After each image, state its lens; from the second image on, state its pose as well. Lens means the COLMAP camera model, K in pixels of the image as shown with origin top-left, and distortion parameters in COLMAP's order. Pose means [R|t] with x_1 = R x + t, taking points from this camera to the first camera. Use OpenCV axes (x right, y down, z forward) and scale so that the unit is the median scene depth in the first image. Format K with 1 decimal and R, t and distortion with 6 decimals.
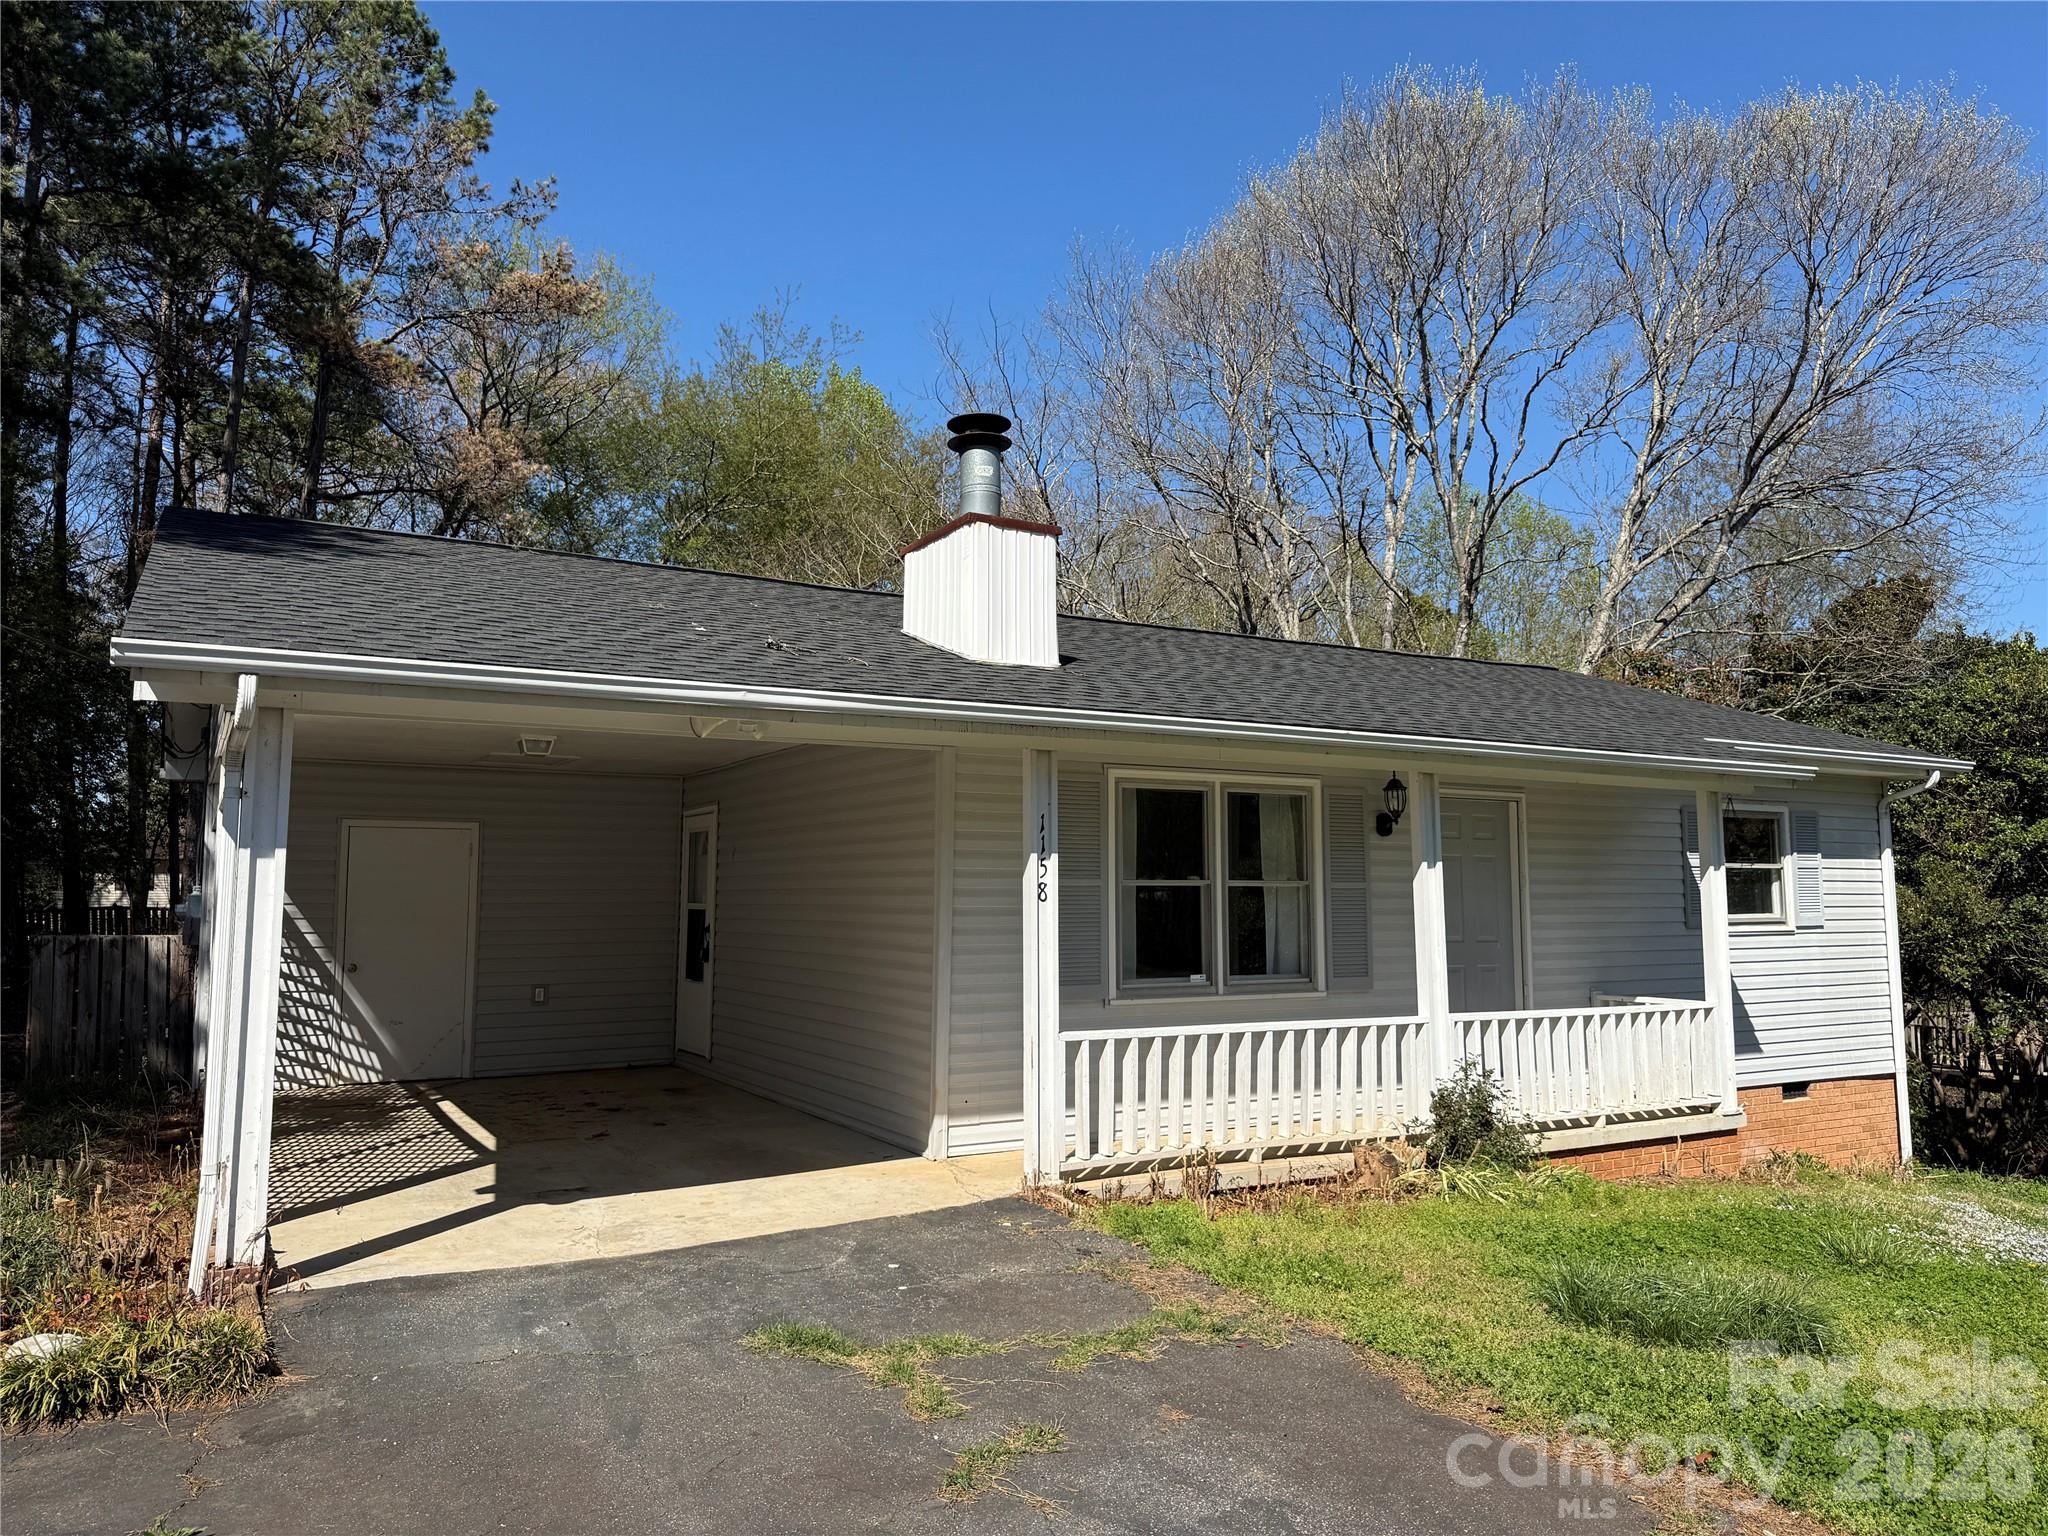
lens RADIAL K [[1360.7, 0, 1024.0], [0, 1360.7, 768.0], [0, 0, 1]] dist [0.079651, -0.063789]
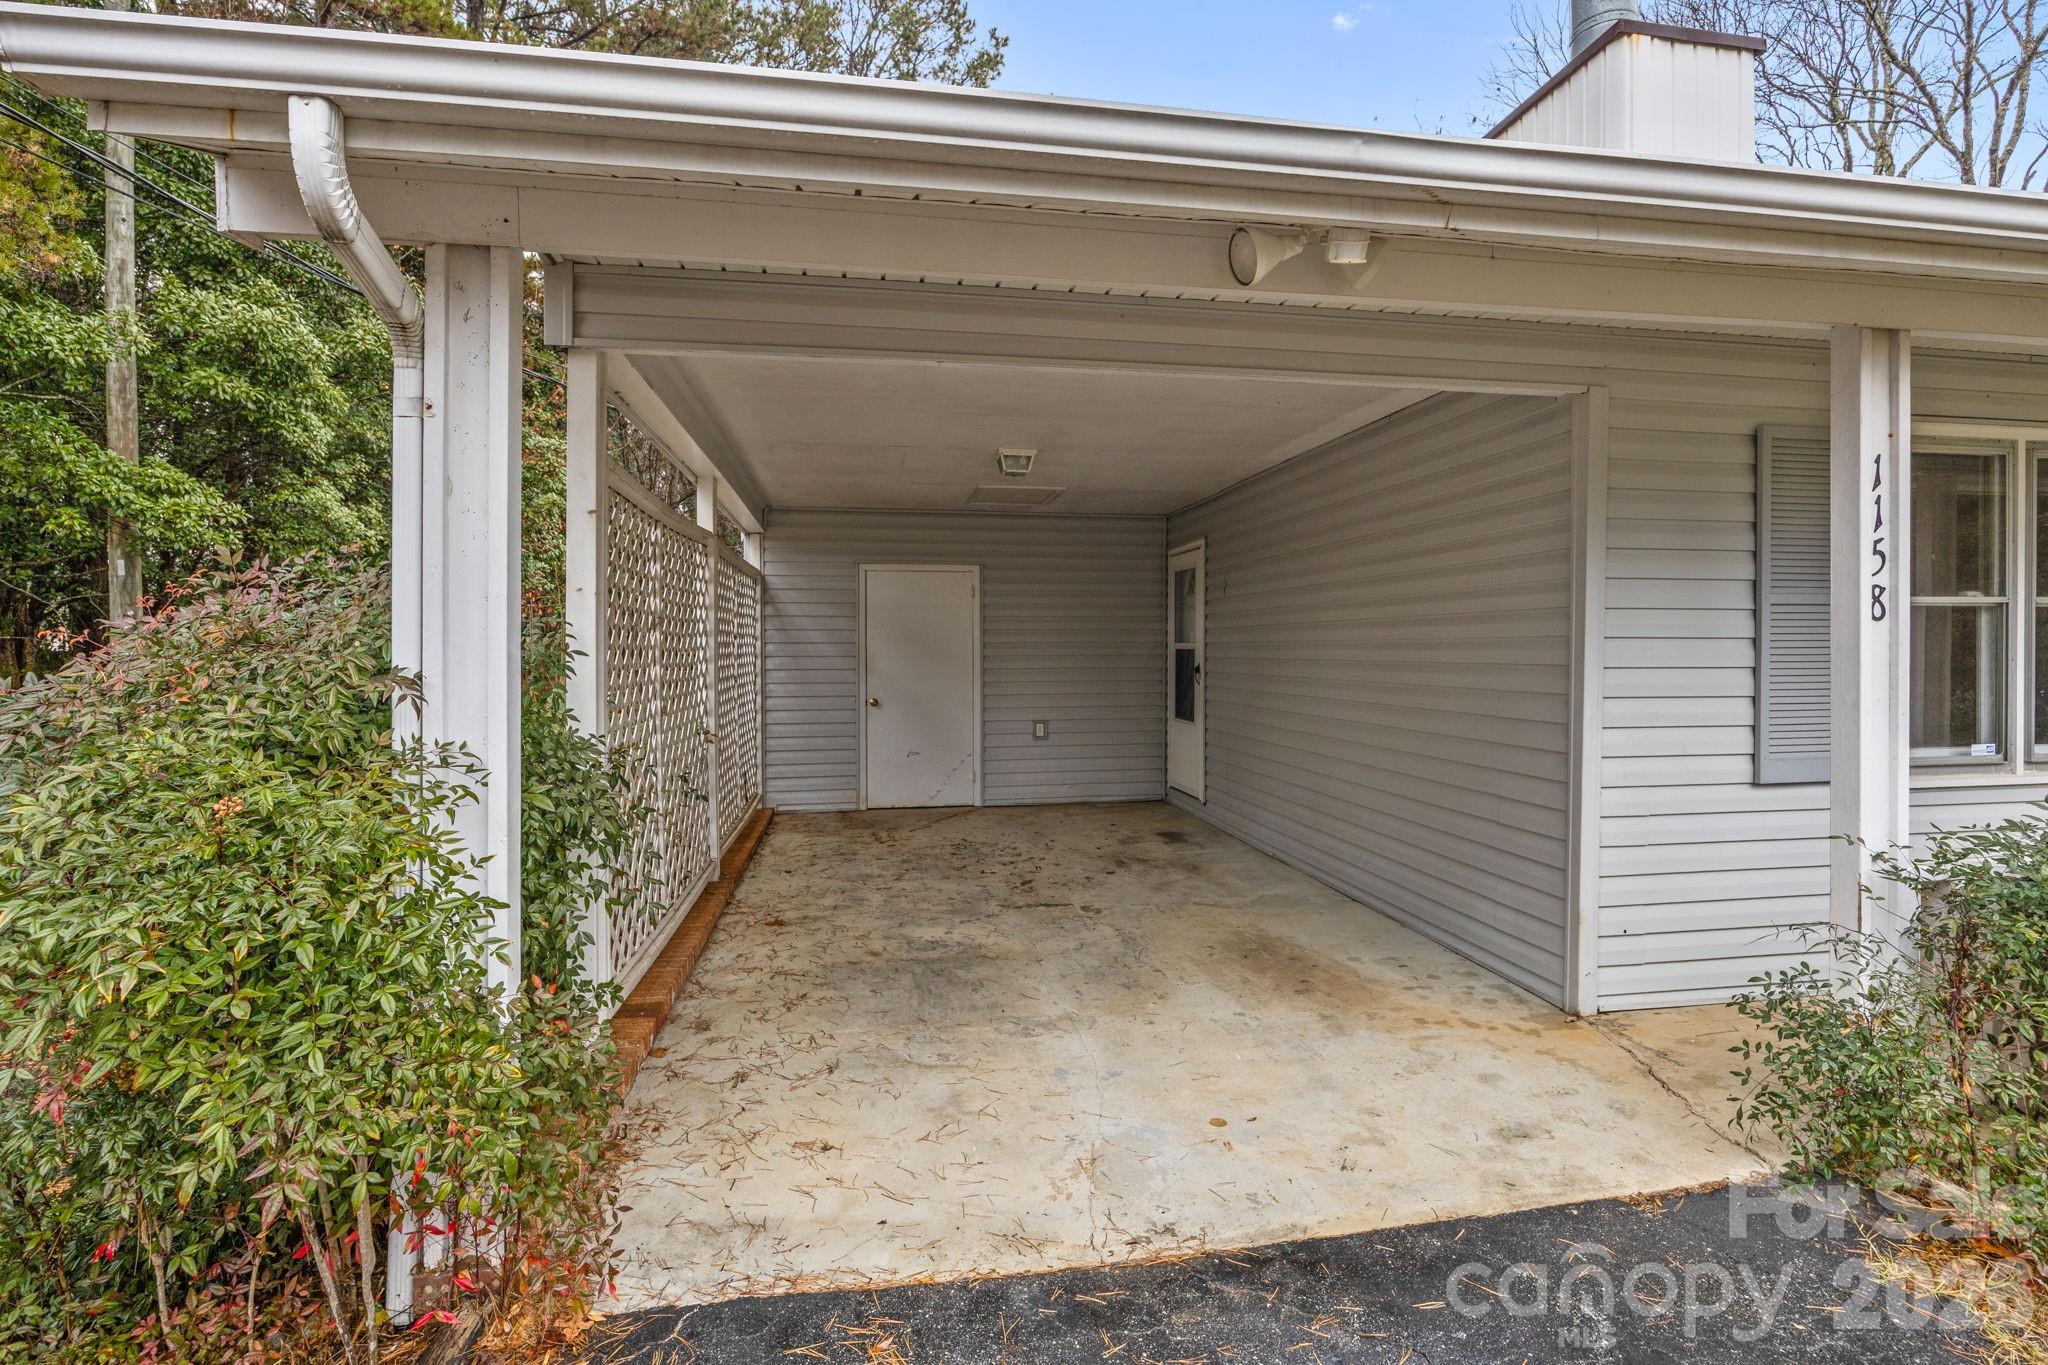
lens RADIAL K [[989.6, 0, 1048.1], [0, 989.6, 654.0], [0, 0, 1]] dist [-0.010287, 0.000099]
pose [[0.940001, 0.000783, -0.341170, -0.094755], [0.033958, 0.994817, 0.095846, 0.037784], [0.339477, -0.101681, 0.935102, 0.320945]]
